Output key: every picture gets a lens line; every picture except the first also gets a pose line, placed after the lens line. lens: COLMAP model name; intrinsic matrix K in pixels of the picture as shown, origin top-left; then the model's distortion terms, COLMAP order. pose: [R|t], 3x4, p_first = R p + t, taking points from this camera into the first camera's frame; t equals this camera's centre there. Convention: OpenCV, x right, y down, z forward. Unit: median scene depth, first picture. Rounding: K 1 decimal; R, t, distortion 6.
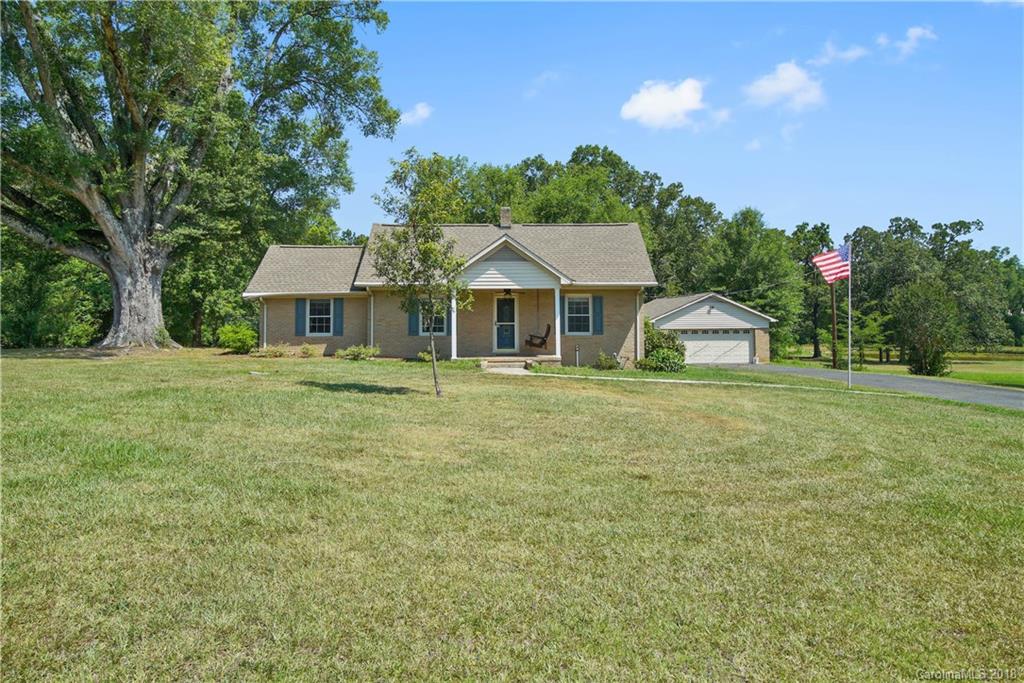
lens RADIAL K [[660.0, 0, 513.3], [0, 660.0, 338.0], [0, 0, 1]] dist [-0.005989, -0.001736]
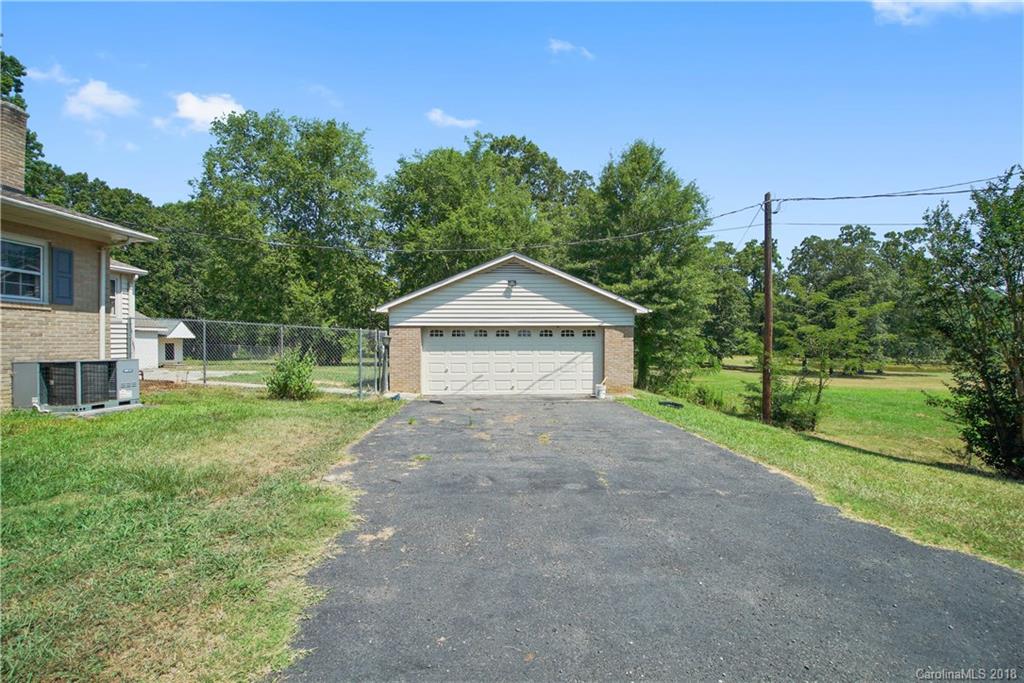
lens RADIAL K [[477.9, 0, 509.7], [0, 477.9, 347.4], [0, 0, 1]] dist [-0.002767, 0.000717]
pose [[0.997724, 0.008758, -0.066863, 0.129751], [-0.008451, 0.999952, 0.004880, -0.000059], [0.066903, -0.004303, 0.997750, 0.257238]]
